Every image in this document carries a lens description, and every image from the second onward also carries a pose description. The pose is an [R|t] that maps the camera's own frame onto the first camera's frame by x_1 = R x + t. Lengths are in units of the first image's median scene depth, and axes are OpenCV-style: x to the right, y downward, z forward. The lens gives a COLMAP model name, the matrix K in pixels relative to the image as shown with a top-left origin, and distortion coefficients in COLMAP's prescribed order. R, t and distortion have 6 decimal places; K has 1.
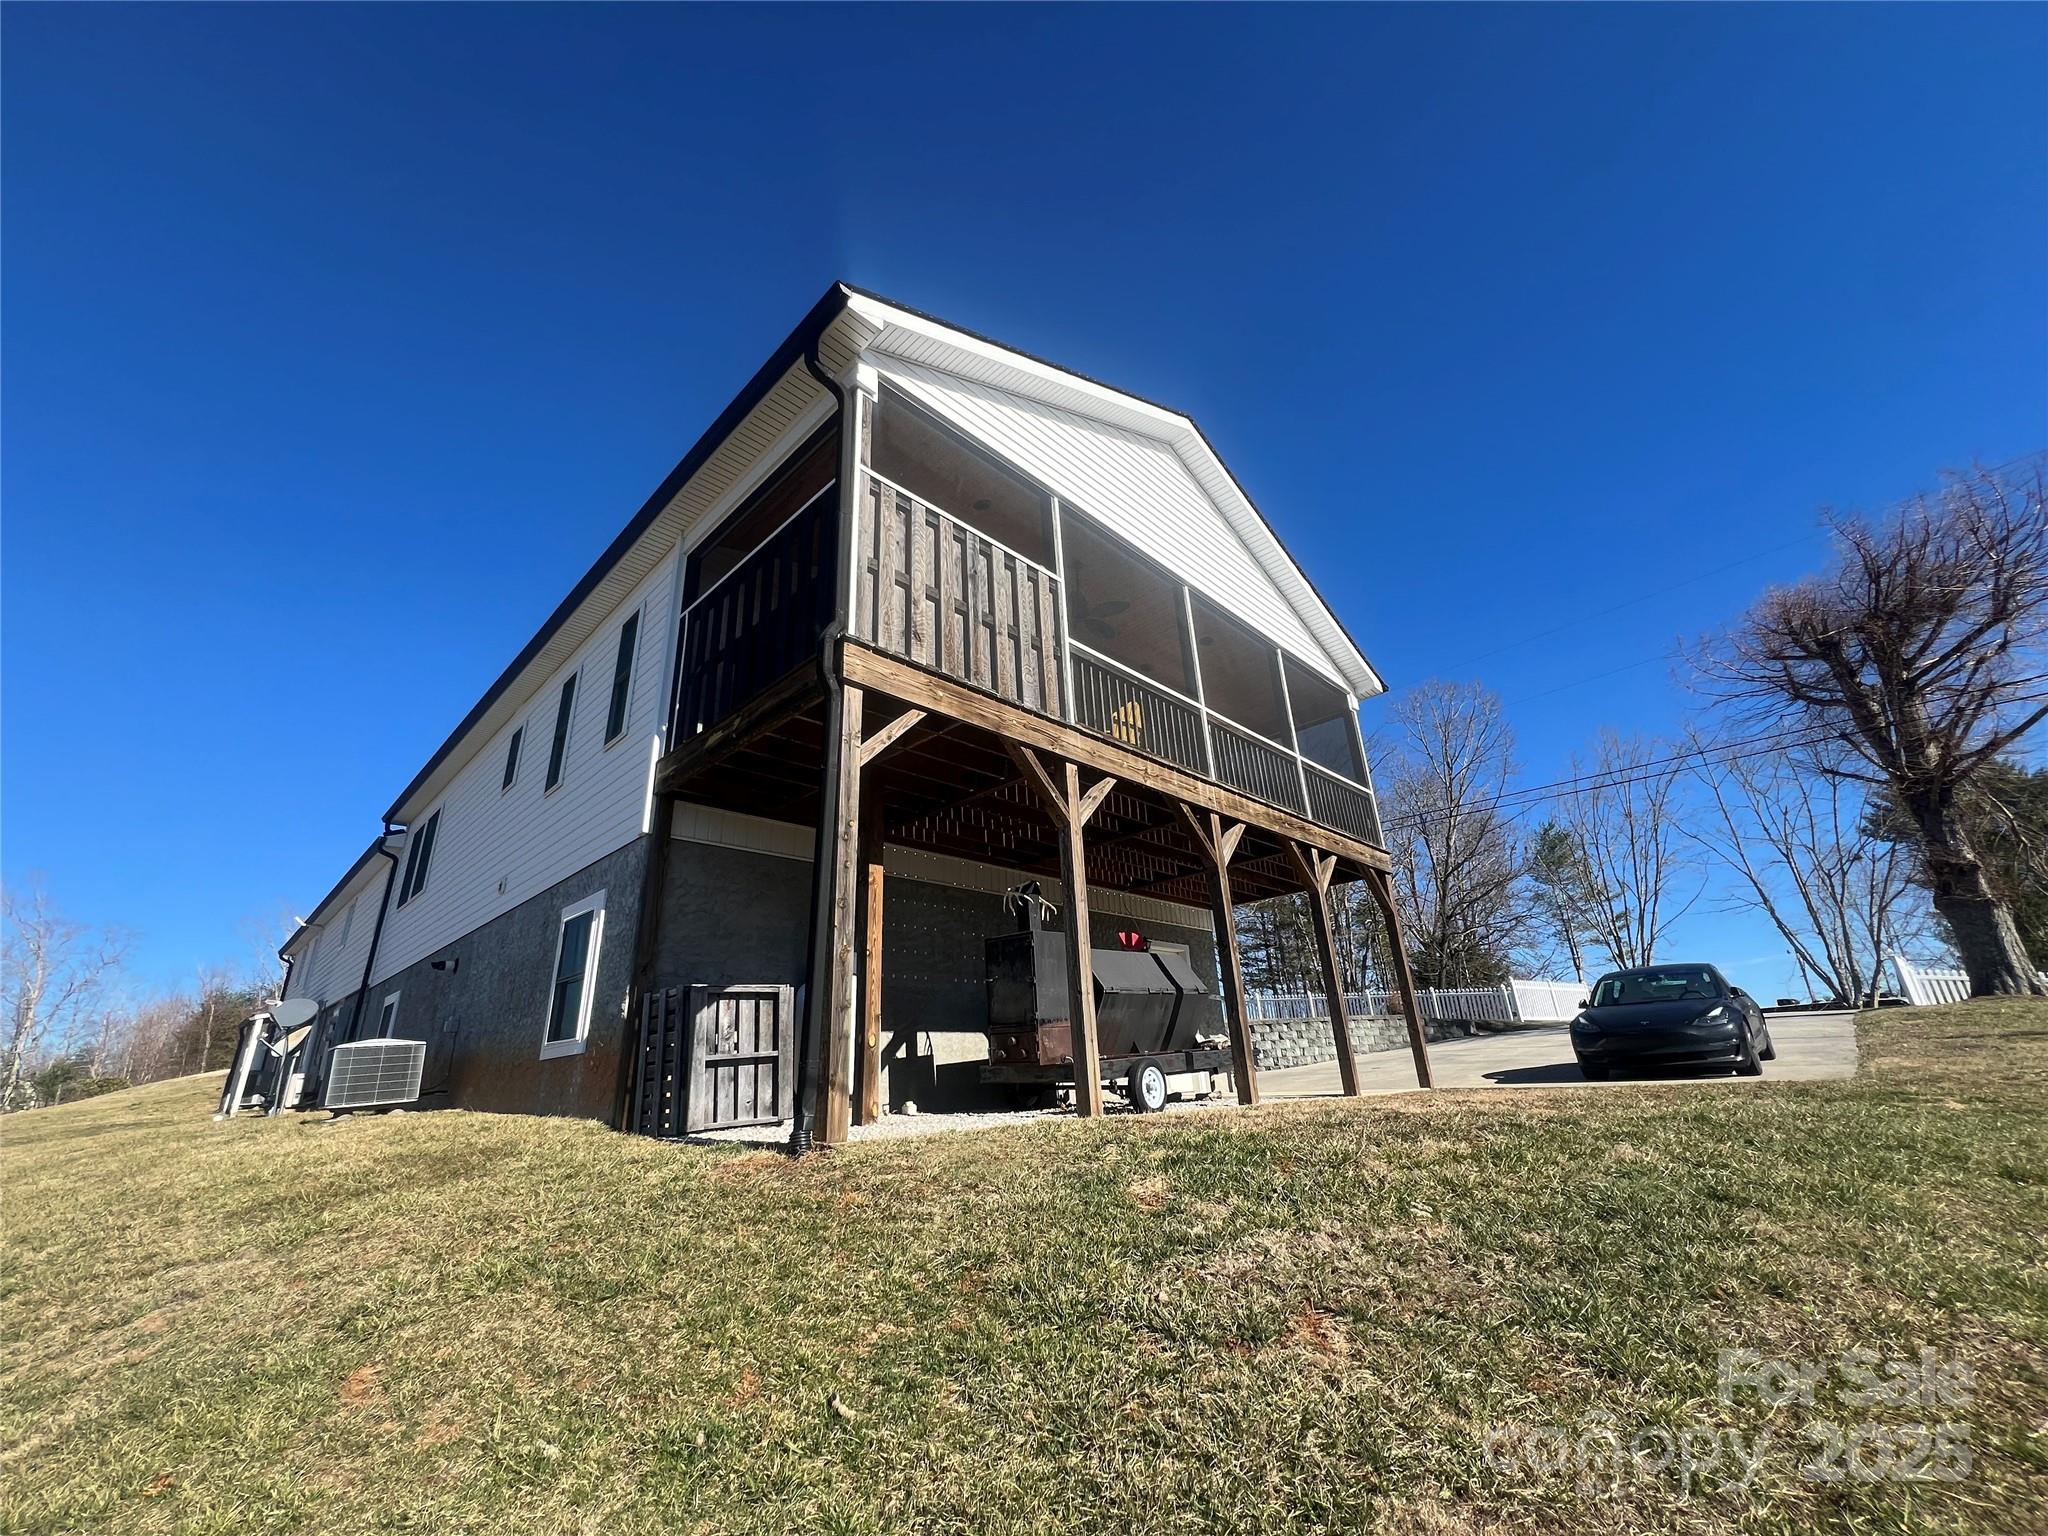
lens RADIAL K [[816.4, 0, 1020.8], [0, 816.4, 769.9], [0, 0, 1]] dist [0.000081, -0.000001]
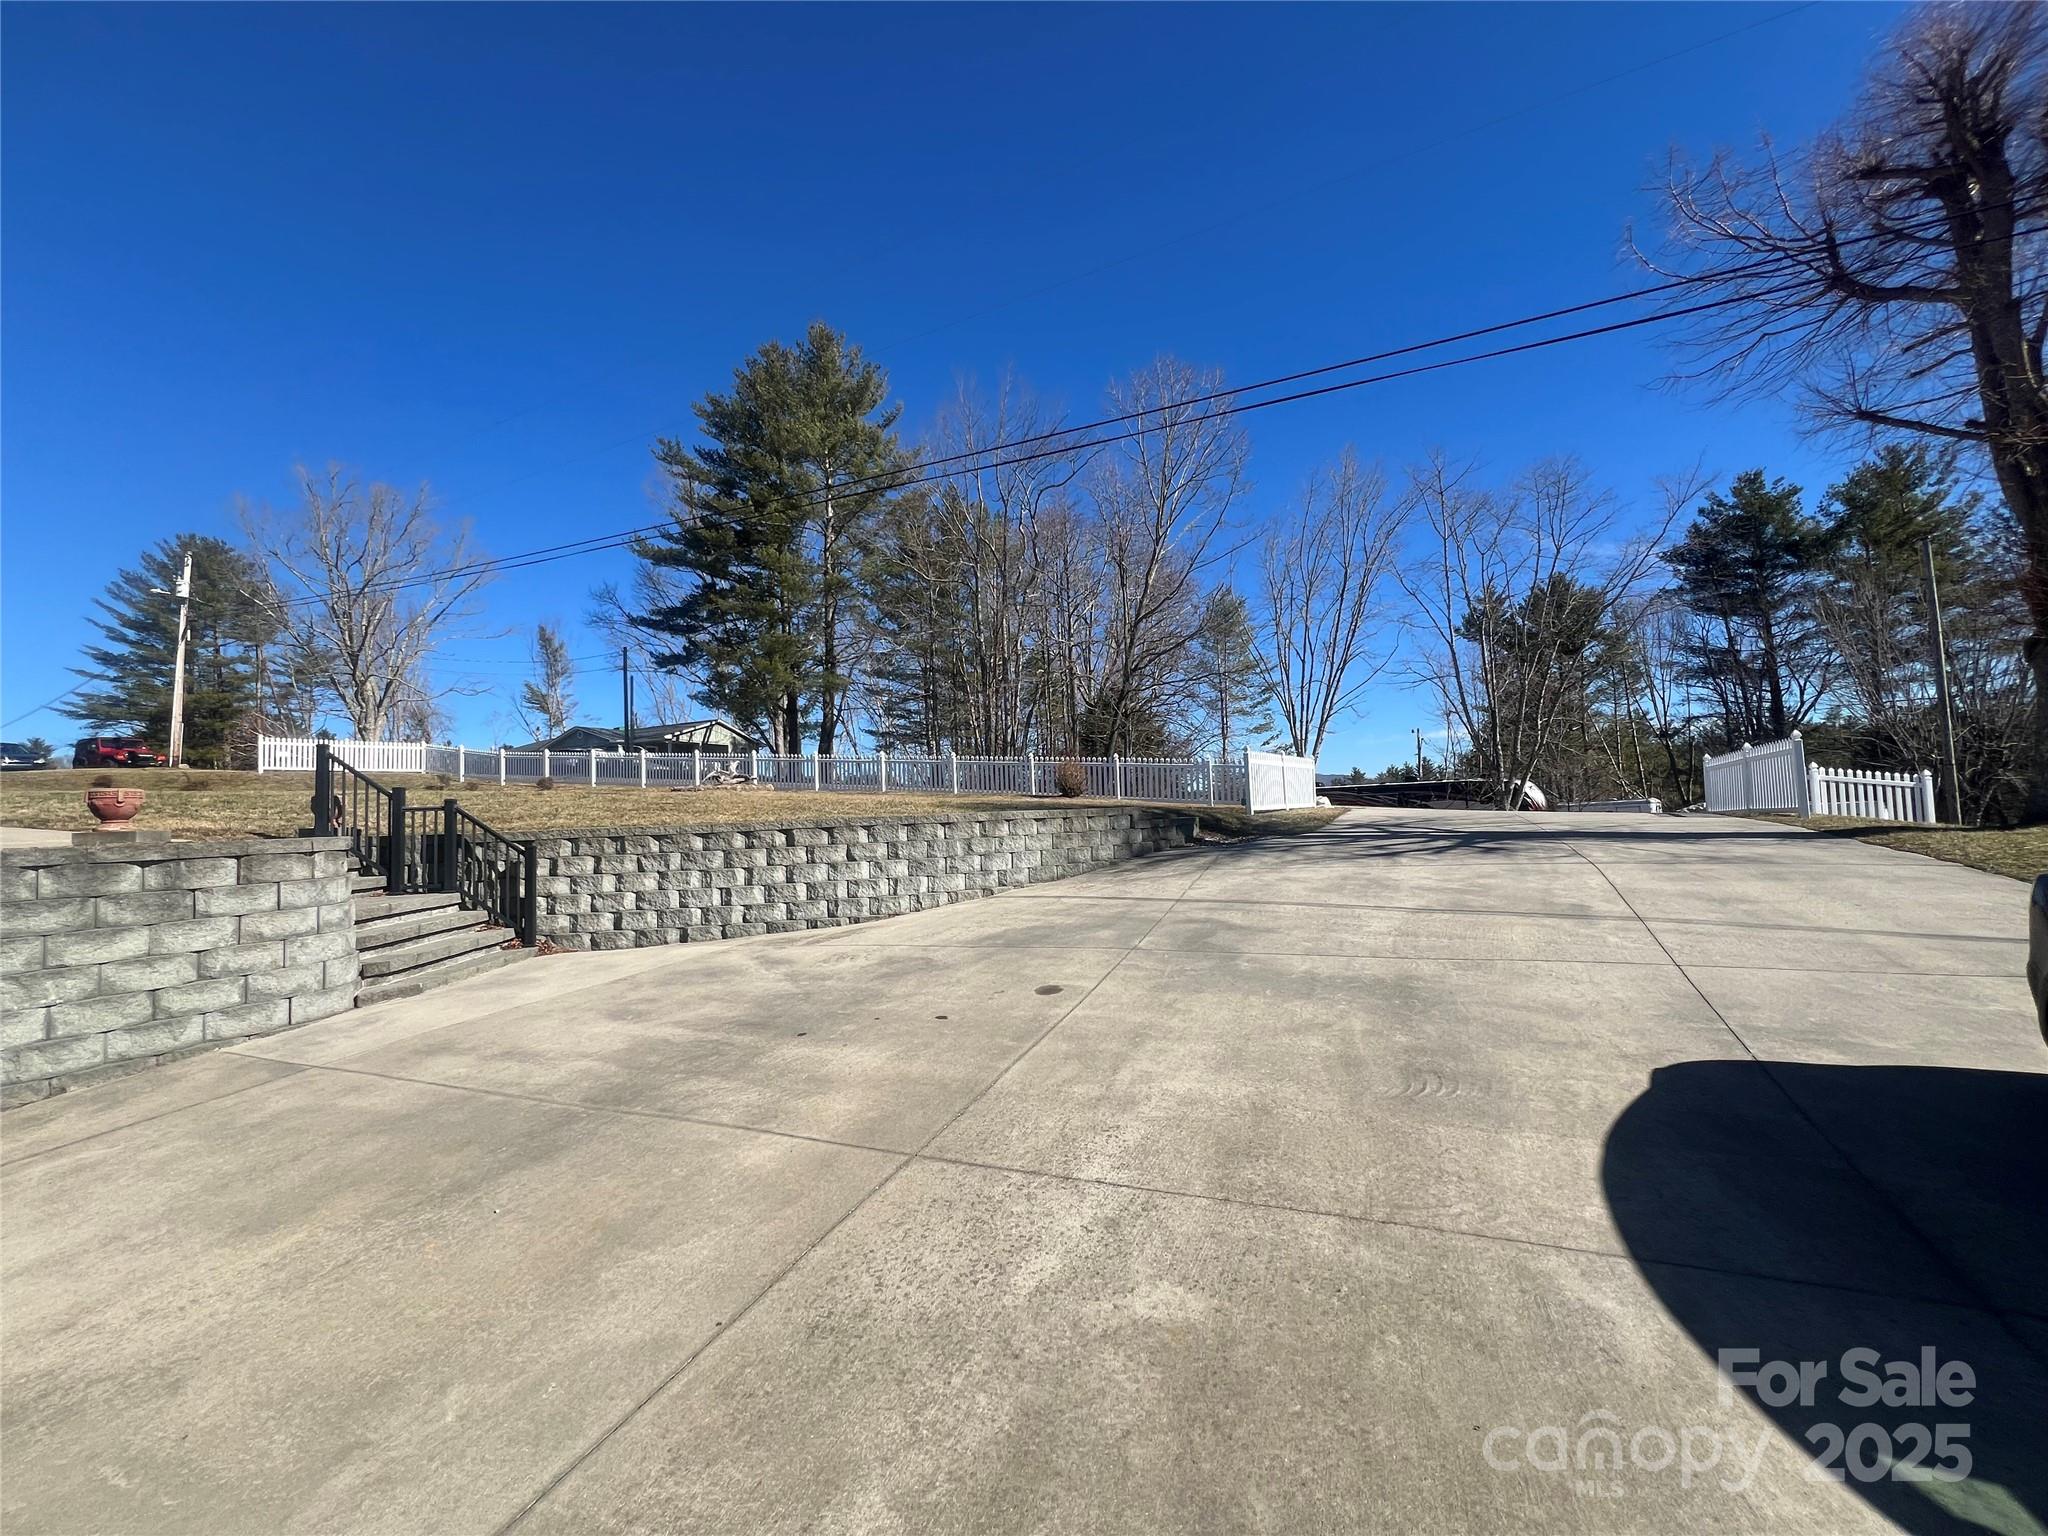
lens RADIAL K [[820.6, 0, 1019.0], [0, 820.6, 769.1], [0, 0, 1]] dist [0.000000, -0.000001]
pose [[0.925901, 0.031421, 0.376456, 0.232223], [-0.140480, 0.953707, 0.265912, 0.148778], [-0.350674, -0.299093, 0.887452, 0.580745]]
